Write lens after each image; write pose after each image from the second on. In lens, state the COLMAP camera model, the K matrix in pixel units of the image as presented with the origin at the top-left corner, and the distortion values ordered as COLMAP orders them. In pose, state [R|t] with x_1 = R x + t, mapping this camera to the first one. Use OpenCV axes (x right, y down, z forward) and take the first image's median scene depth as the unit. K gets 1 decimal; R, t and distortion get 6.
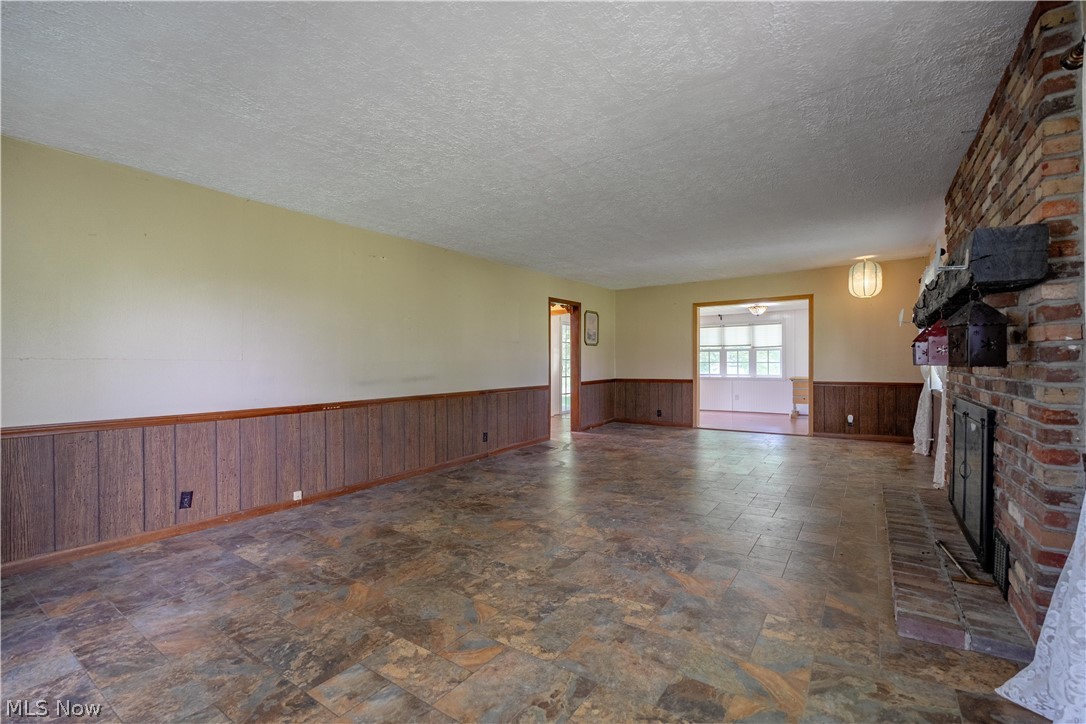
lens RADIAL K [[475.8, 0, 551.0], [0, 475.8, 361.4], [0, 0, 1]] dist [-0.007198, 0.000979]
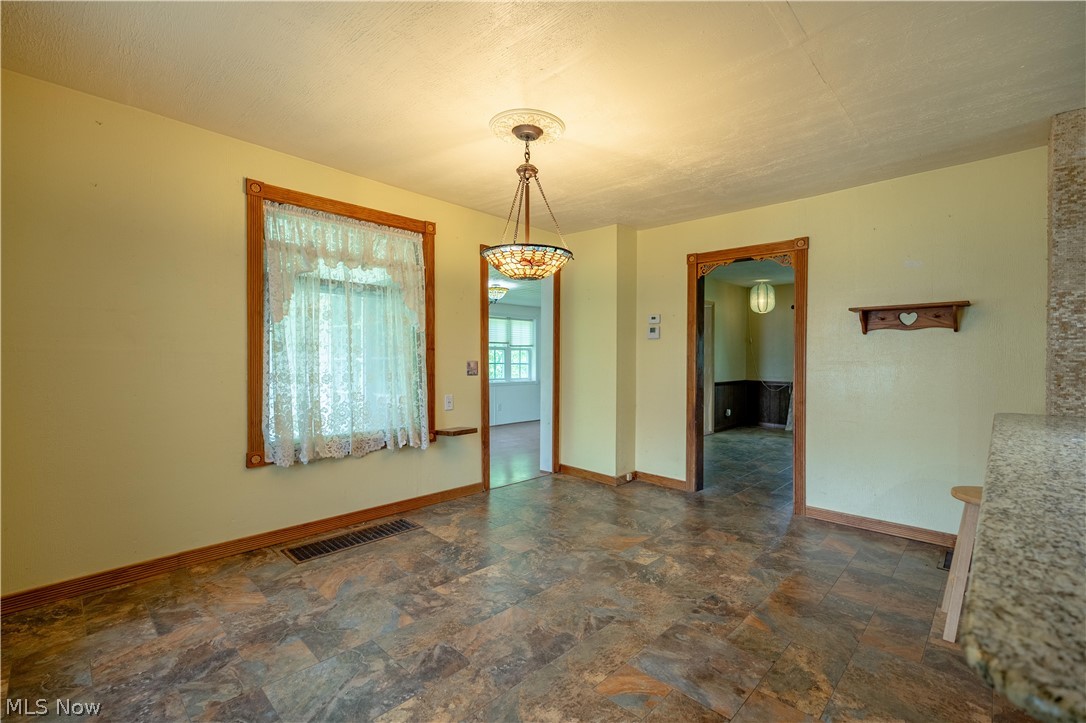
lens RADIAL K [[475.8, 0, 537.3], [0, 475.8, 362.2], [0, 0, 1]] dist [-0.007198, 0.000979]
pose [[0.183370, 0.002814, 0.983040, -1.324492], [-0.008254, 0.999965, -0.001323, 0.001309], [-0.983009, -0.007871, 0.183387, 2.629354]]
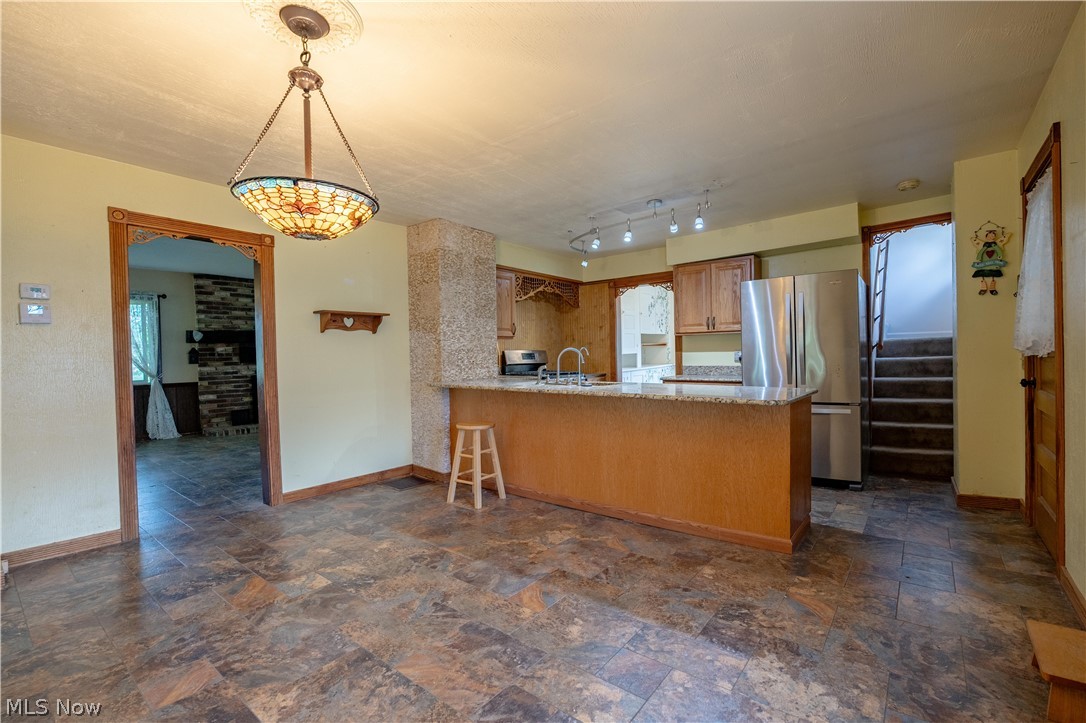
lens RADIAL K [[475.8, 0, 548.0], [0, 475.8, 358.5], [0, 0, 1]] dist [-0.007198, 0.000979]
pose [[-0.996075, 0.023647, 0.085293, -0.855773], [0.024513, 0.999658, 0.009110, 0.004954], [-0.085049, 0.011165, -0.996314, 3.333950]]
